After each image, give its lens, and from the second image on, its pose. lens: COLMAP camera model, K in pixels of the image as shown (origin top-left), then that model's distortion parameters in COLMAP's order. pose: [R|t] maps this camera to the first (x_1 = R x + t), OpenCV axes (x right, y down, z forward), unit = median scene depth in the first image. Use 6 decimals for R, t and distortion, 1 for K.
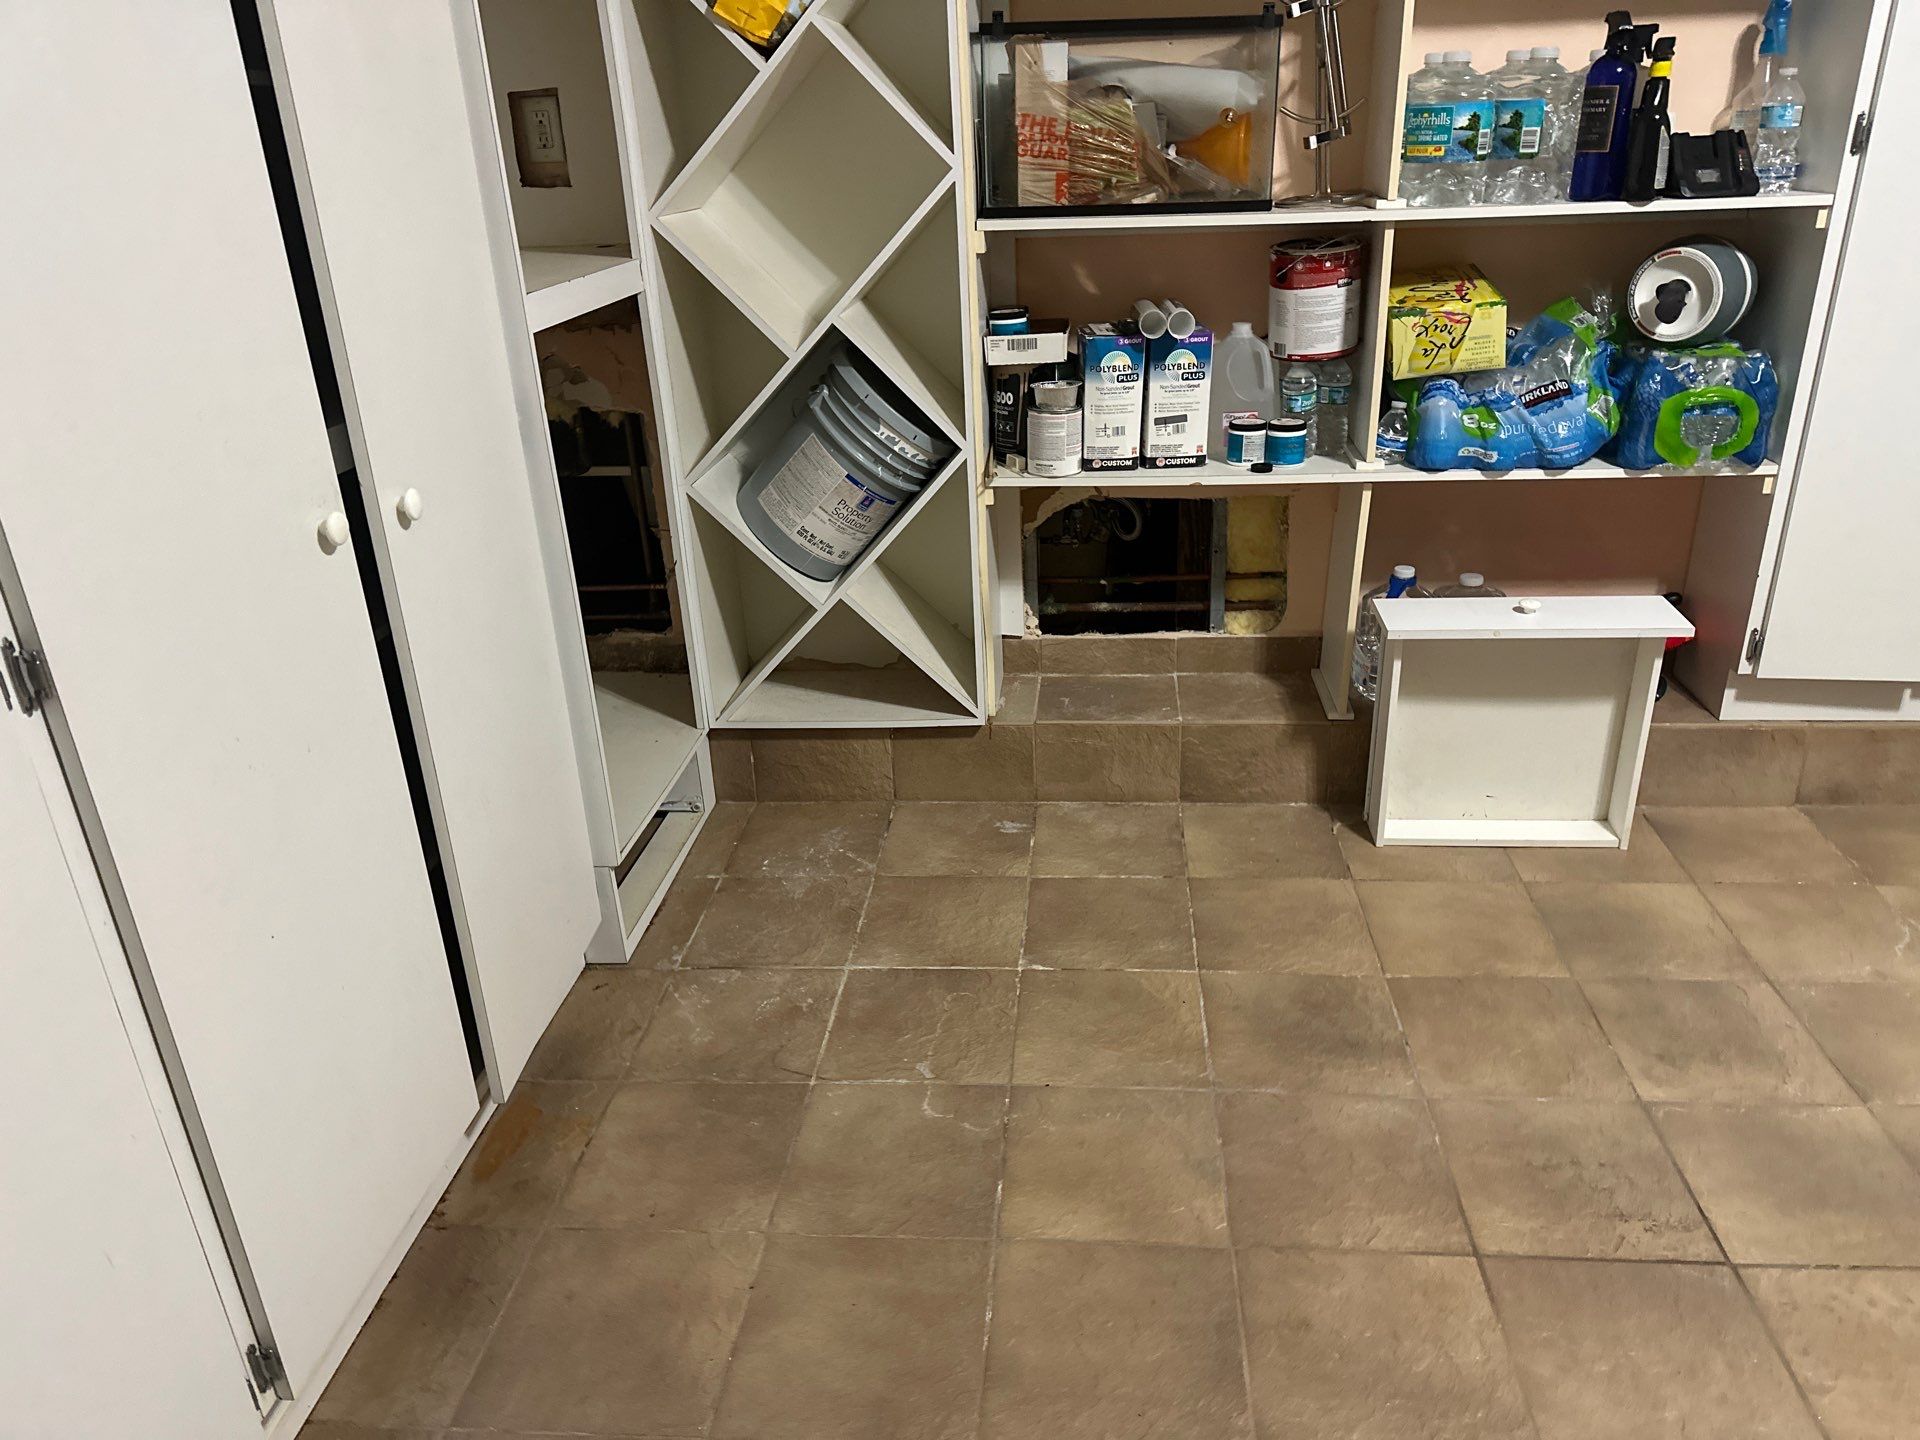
lens RADIAL K [[1374.9, 0, 960.0], [0, 1374.9, 720.0], [0, 0, 1]] dist [0.073202, -0.181362]
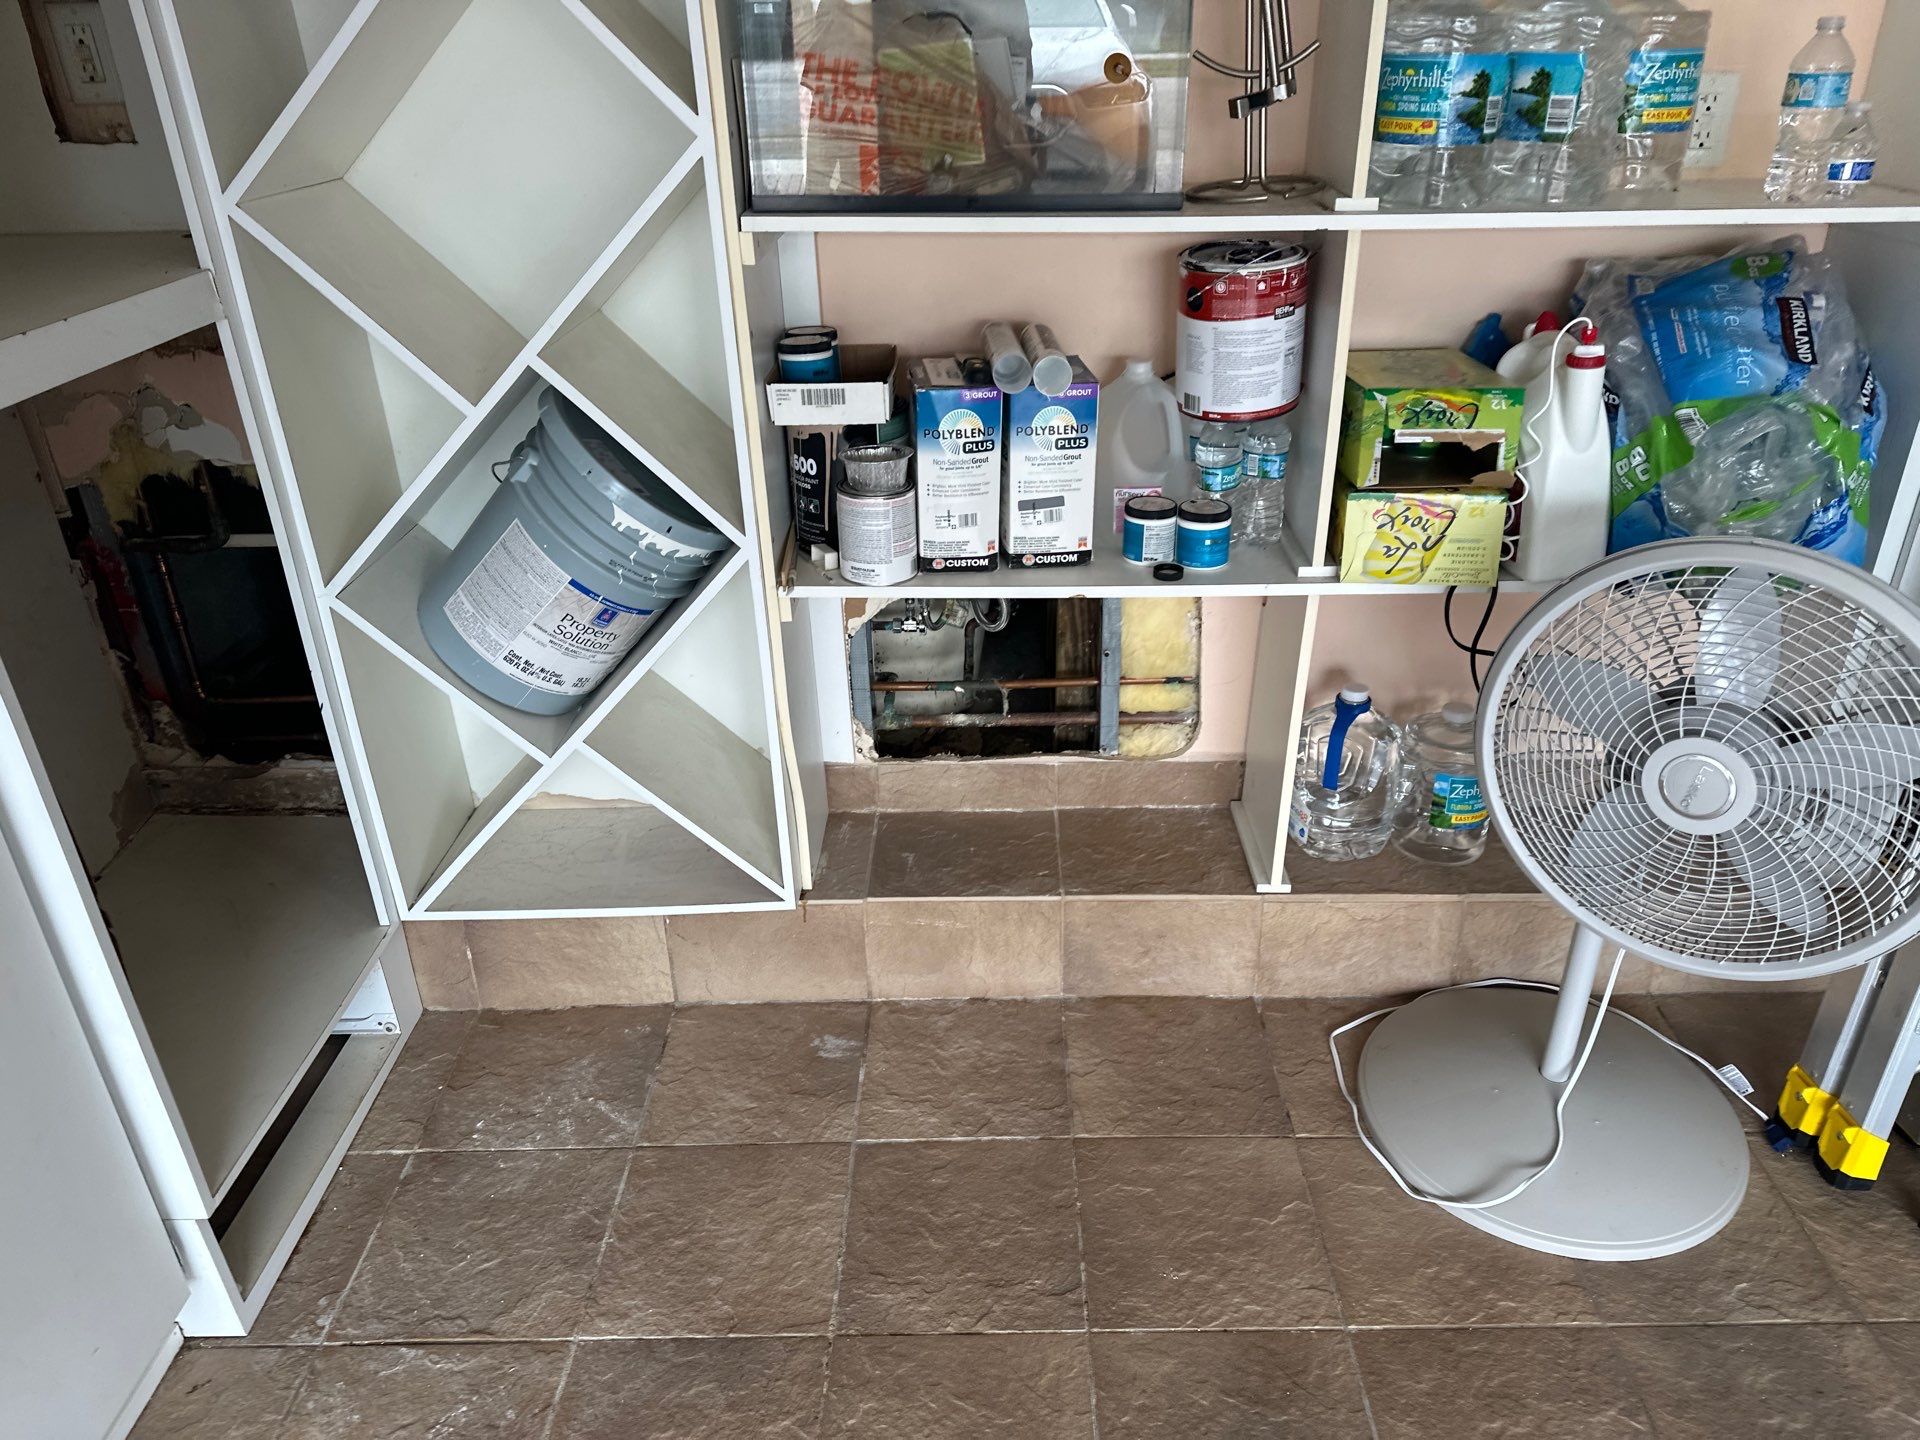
lens RADIAL K [[1373.8, 0, 1006.2], [0, 1373.8, 719.9], [0, 0, 1]] dist [0.100699, -0.198008]
pose [[0.993843, -0.020652, 0.108859, 0.056204], [0.014009, 0.998013, 0.061434, -0.150844], [-0.109911, -0.059531, 0.992157, 0.299640]]
